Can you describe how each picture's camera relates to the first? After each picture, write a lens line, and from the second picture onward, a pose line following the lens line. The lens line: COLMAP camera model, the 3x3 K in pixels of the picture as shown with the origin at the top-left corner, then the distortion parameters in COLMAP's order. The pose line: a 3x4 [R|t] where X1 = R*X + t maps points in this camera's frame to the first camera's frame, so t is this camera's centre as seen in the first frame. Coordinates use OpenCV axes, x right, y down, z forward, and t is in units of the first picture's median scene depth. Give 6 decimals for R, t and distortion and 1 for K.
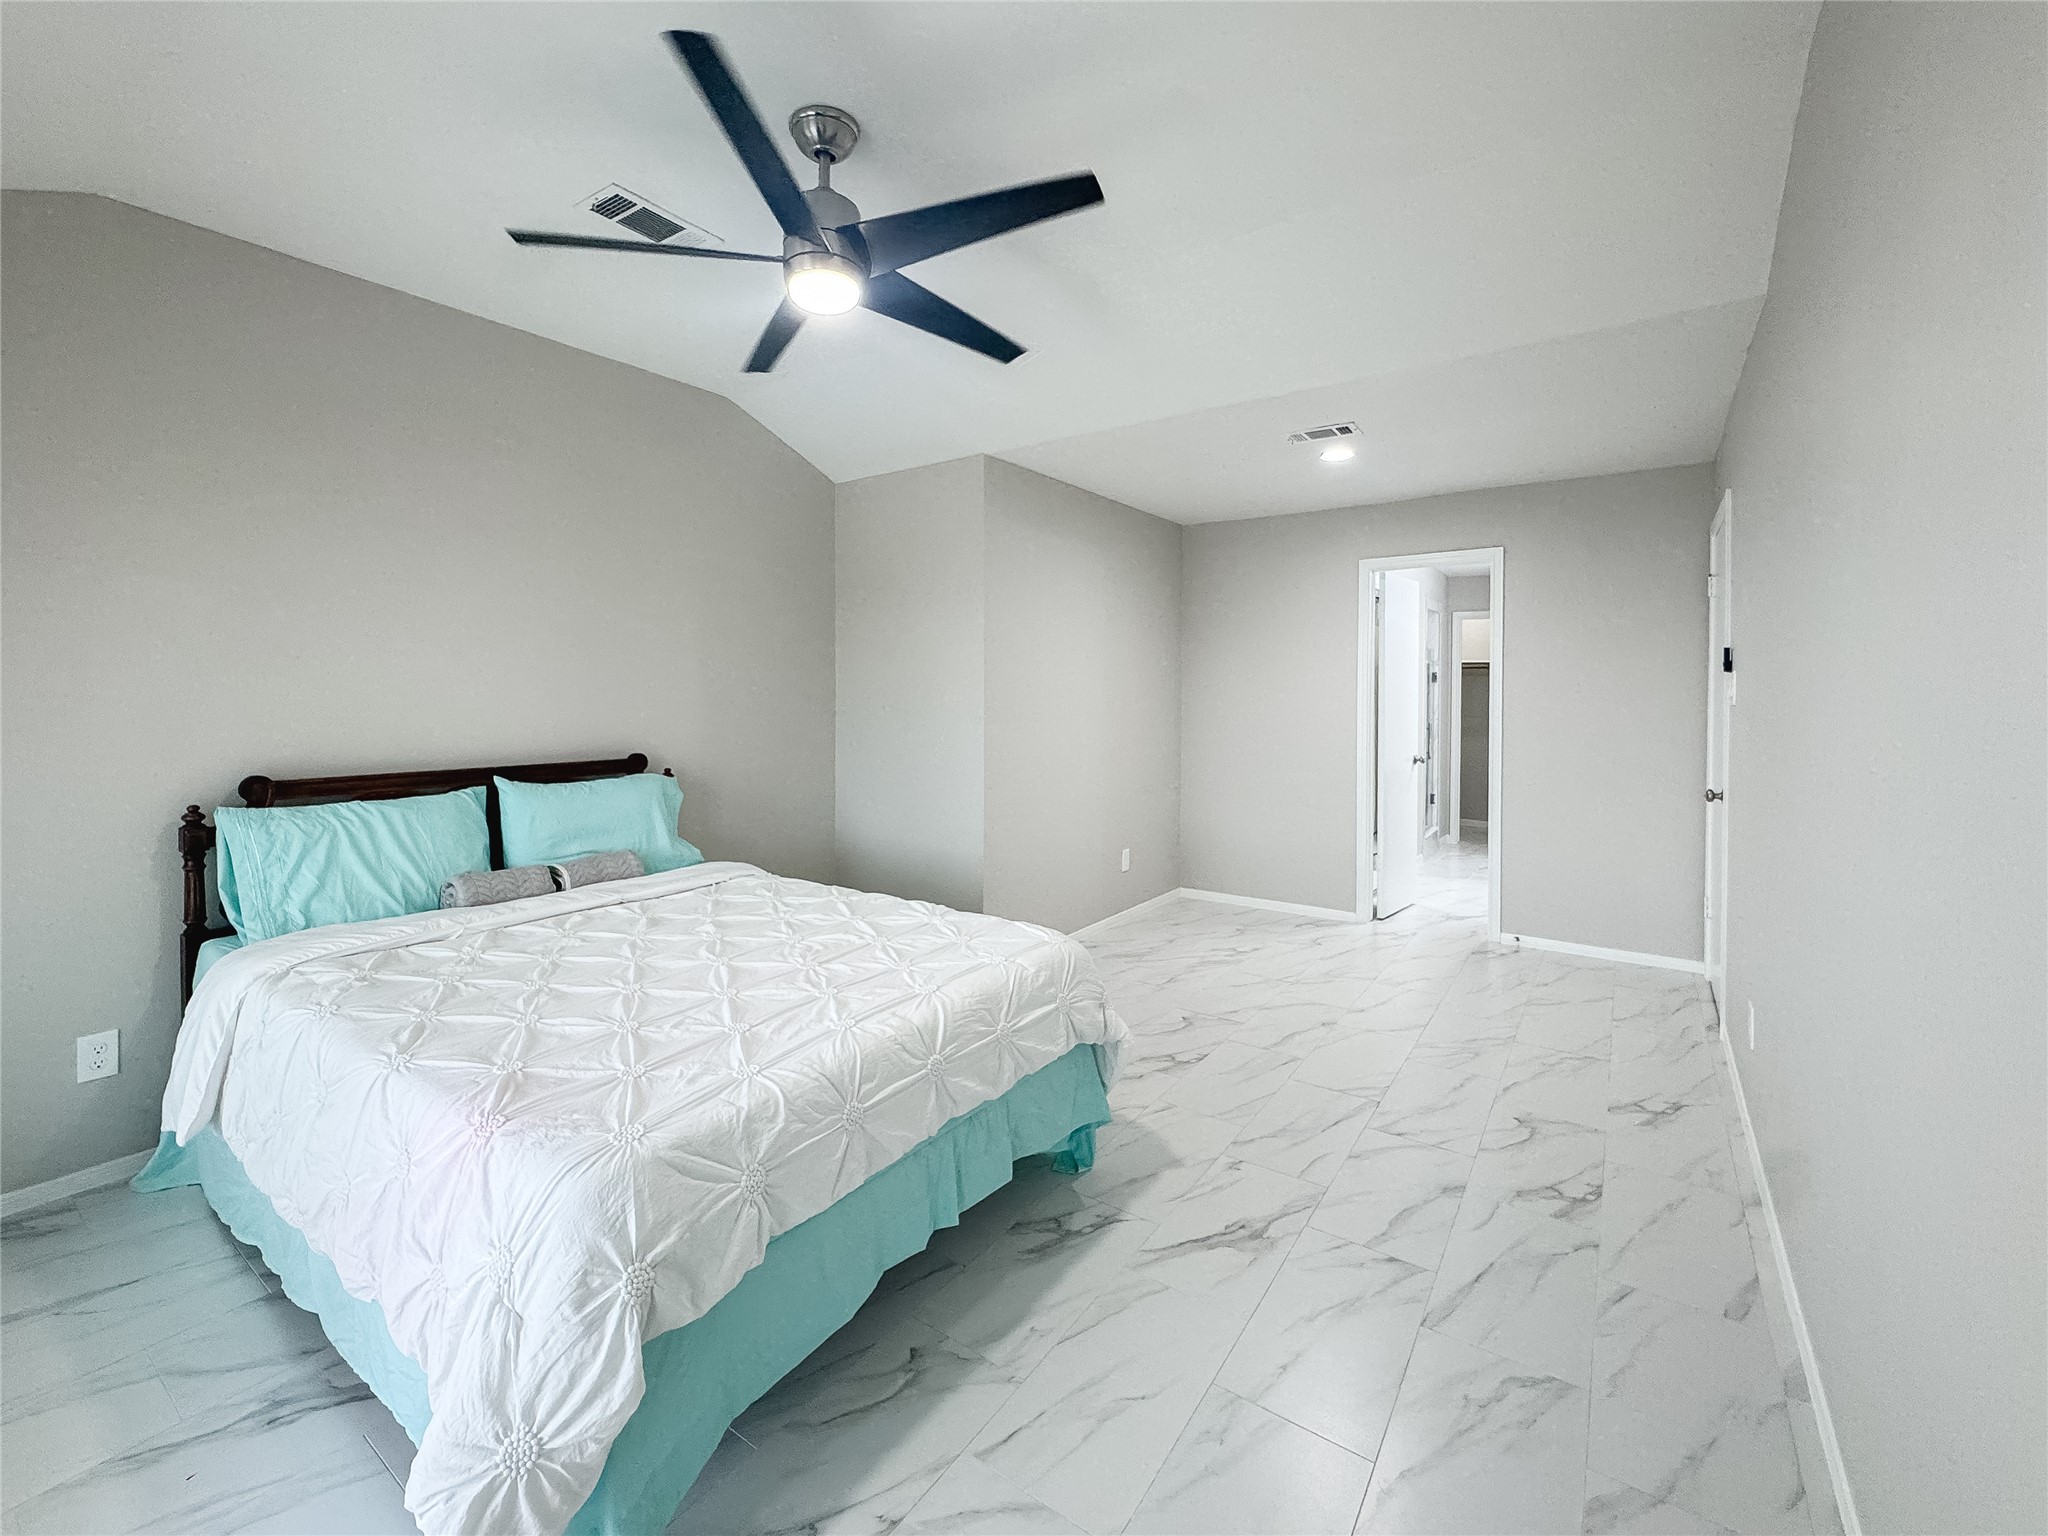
lens RADIAL K [[875.2, 0, 994.6], [0, 875.2, 683.0], [0, 0, 1]] dist [0.001806, 0.000188]
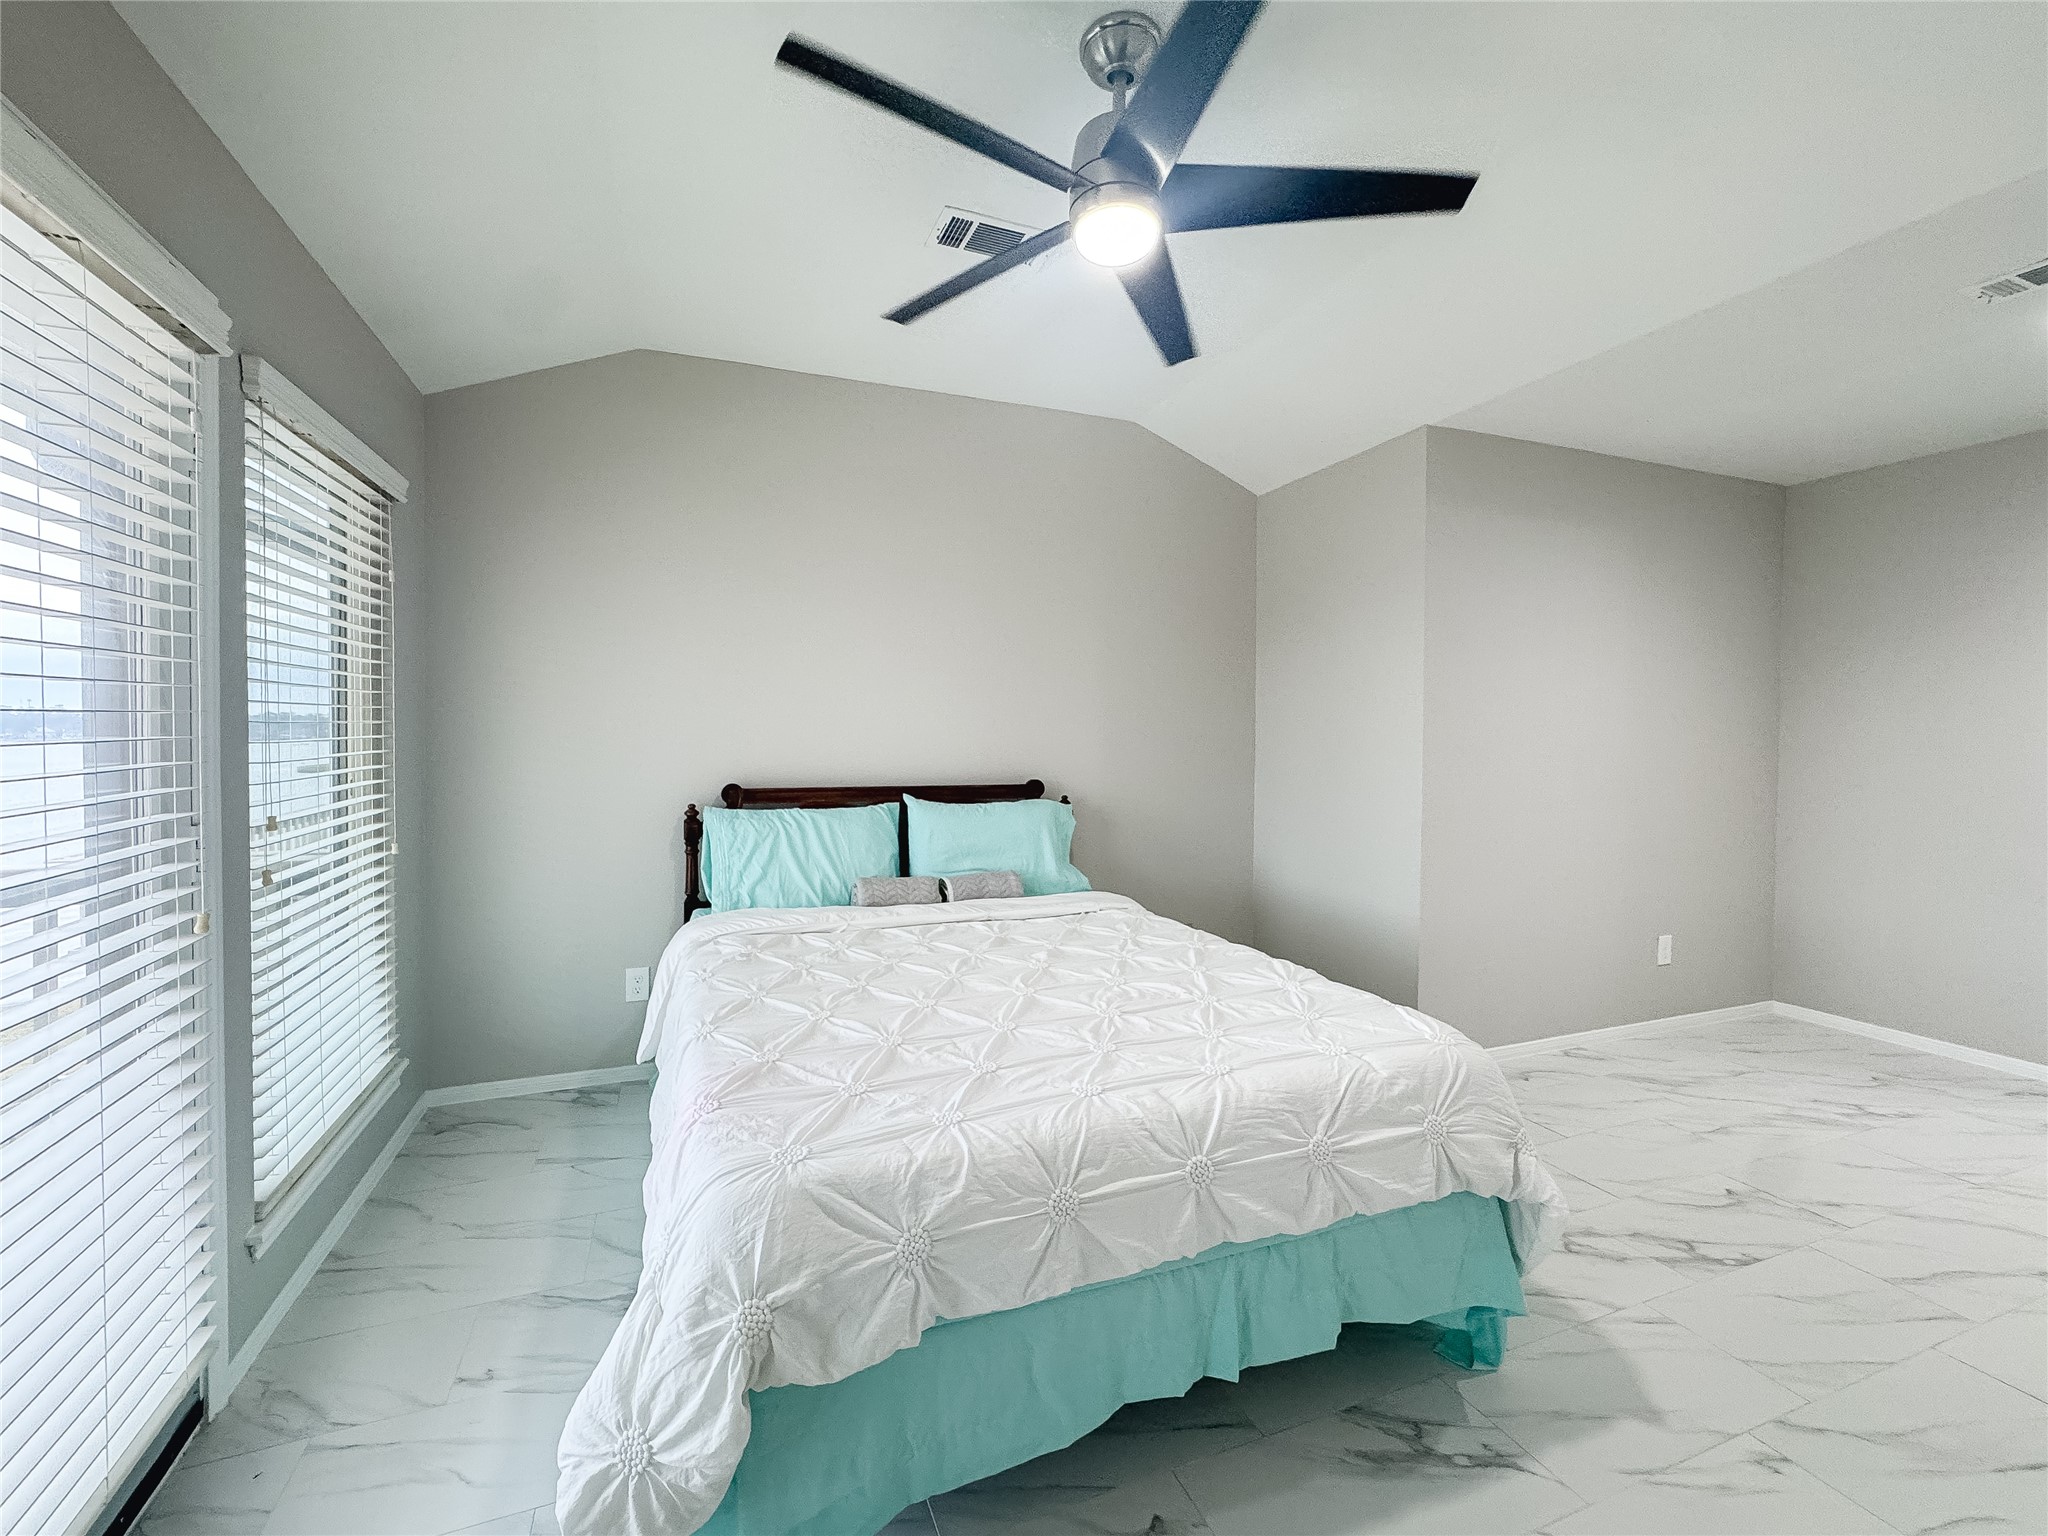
lens RADIAL K [[839.5, 0, 997.8], [0, 839.5, 744.1], [0, 0, 1]] dist [-0.000828, 0.000332]
pose [[0.832397, 0.003168, -0.554170, 0.168977], [0.004442, 0.999913, 0.012388, 0.042414], [0.554161, -0.012774, 0.832311, 0.245915]]
